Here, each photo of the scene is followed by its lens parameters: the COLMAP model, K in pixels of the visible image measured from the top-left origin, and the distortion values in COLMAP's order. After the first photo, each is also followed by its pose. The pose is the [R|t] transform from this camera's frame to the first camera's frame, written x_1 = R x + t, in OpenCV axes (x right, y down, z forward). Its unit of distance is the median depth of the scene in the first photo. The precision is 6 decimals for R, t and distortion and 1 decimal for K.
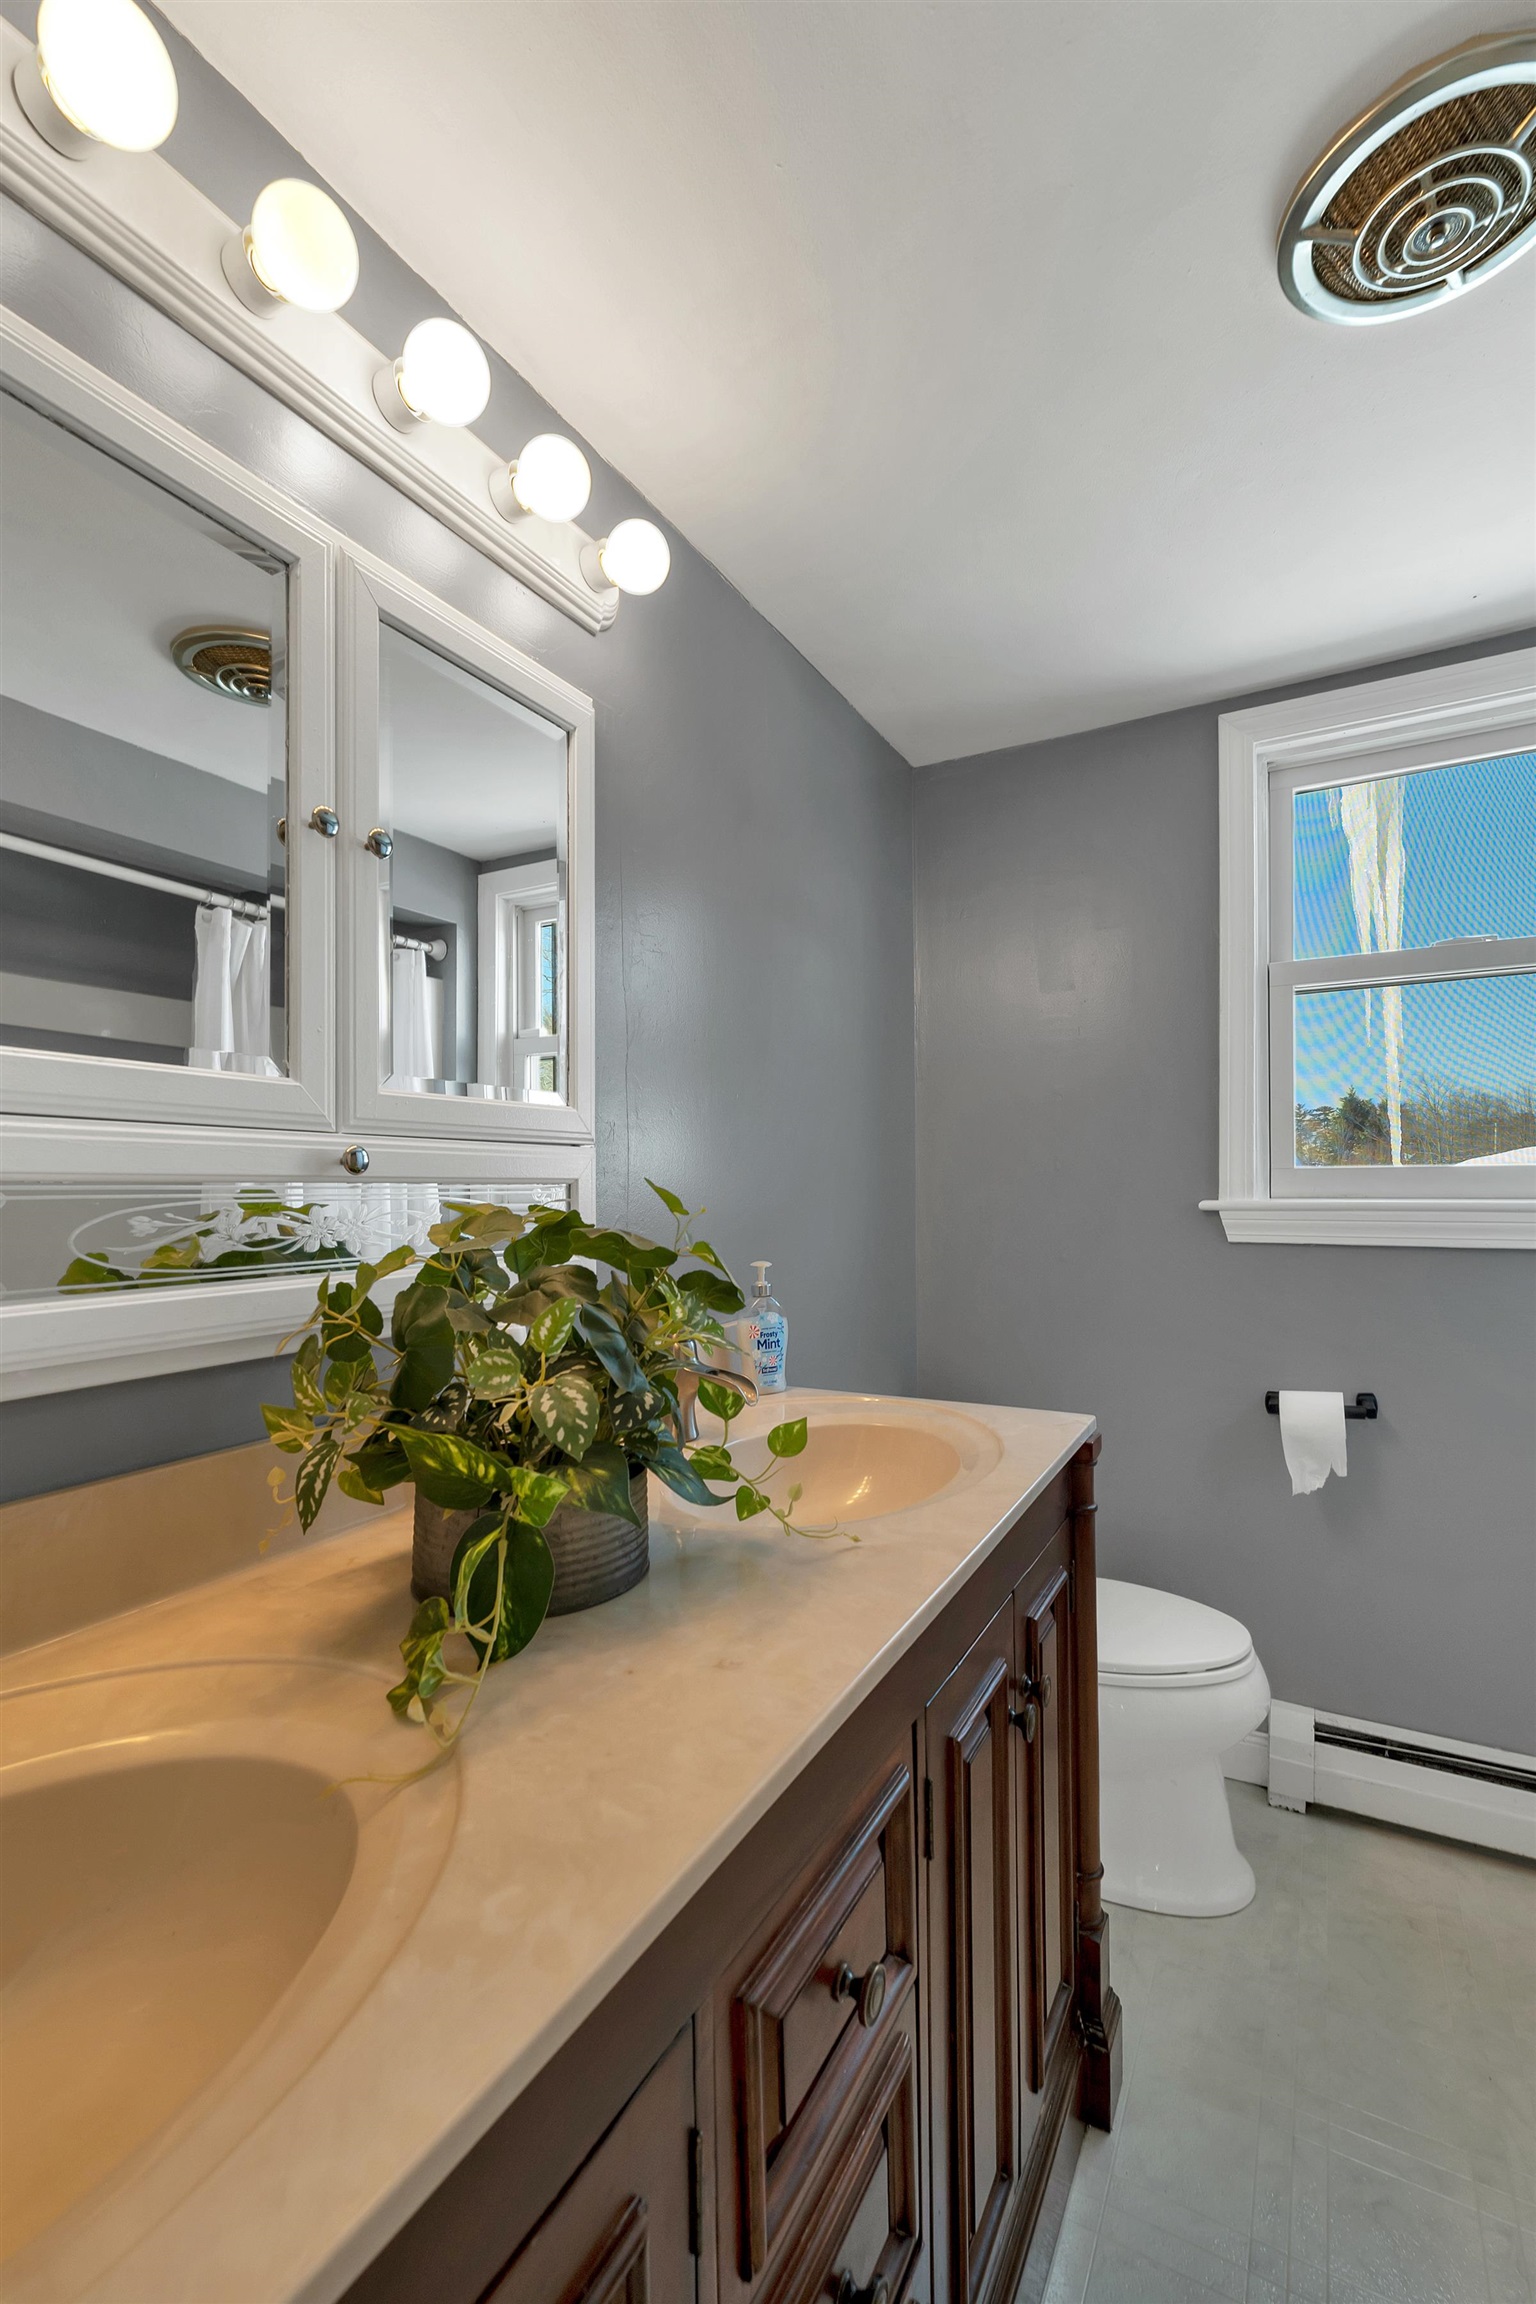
lens RADIAL K [[974.6, 0, 800.3], [0, 974.6, 1183.5], [0, 0, 1]] dist [0.000244, -0.000275]
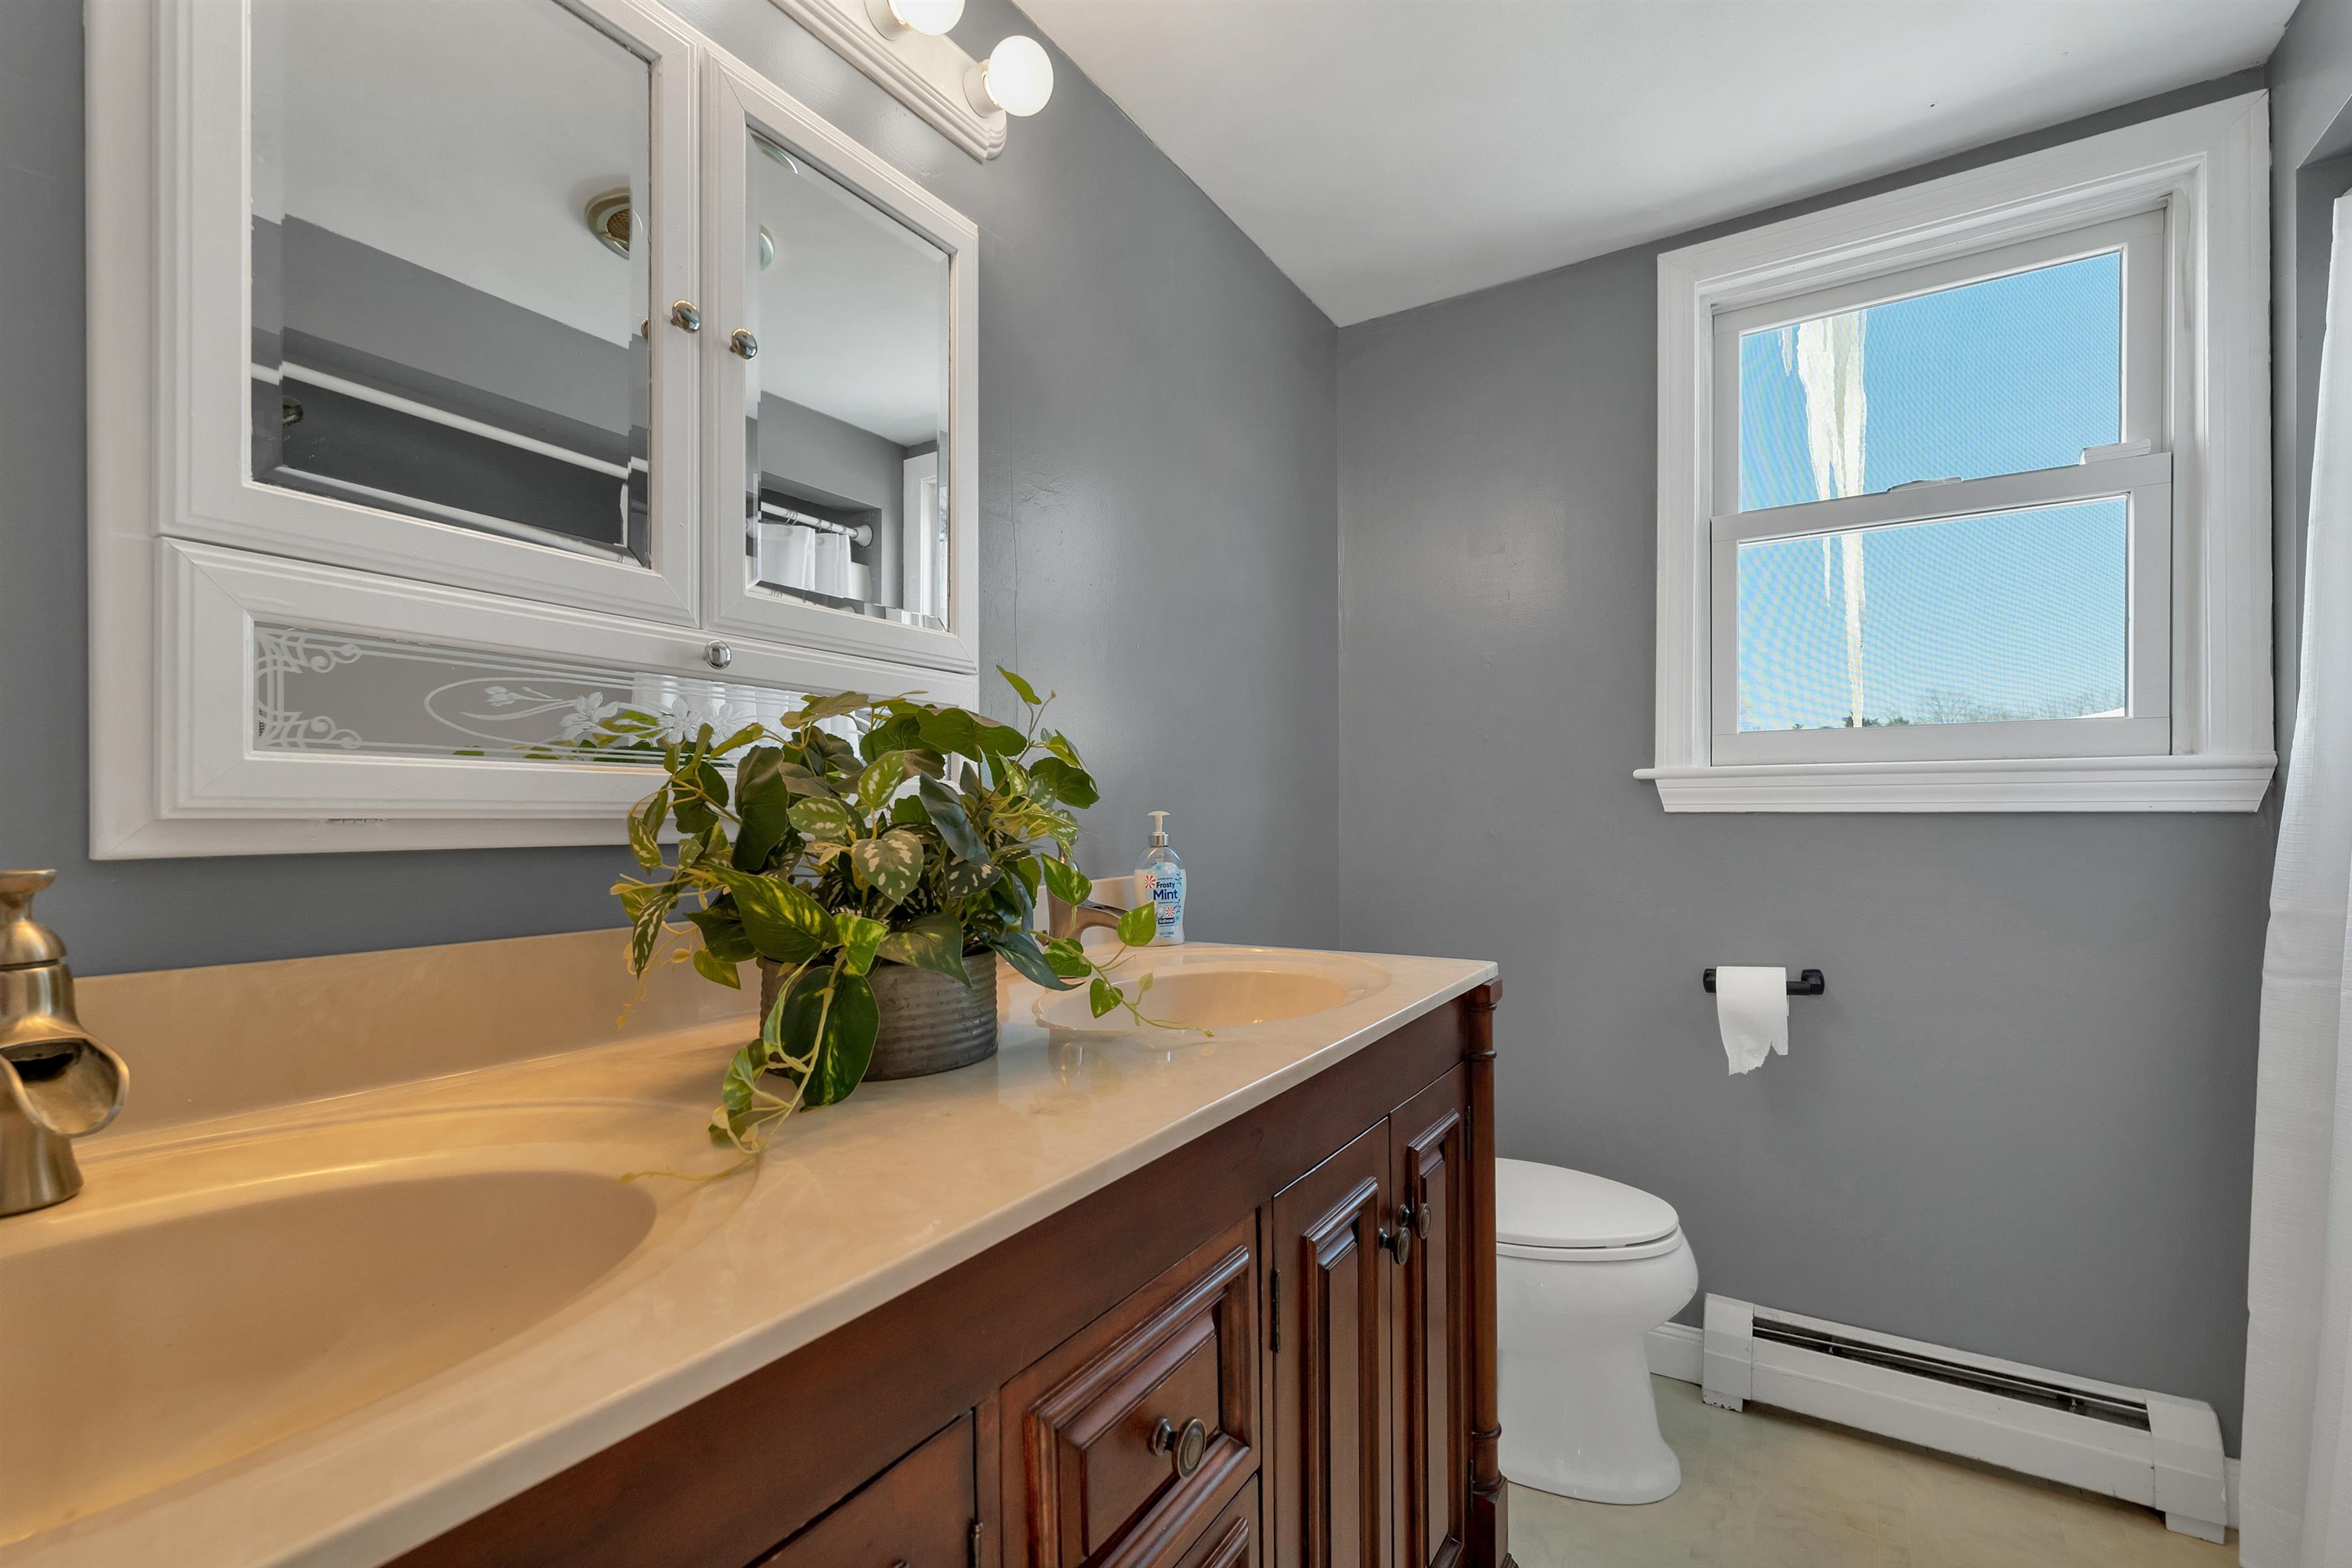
lens RADIAL K [[1002.4, 0, 1196.1], [0, 1002.4, 823.5], [0, 0, 1]] dist [0.002157, 0.000221]
pose [[0.997812, 0.002236, -0.066074, 0.088554], [-0.001866, 0.999982, 0.005657, 0.118985], [0.066085, -0.005521, 0.997799, -0.004261]]
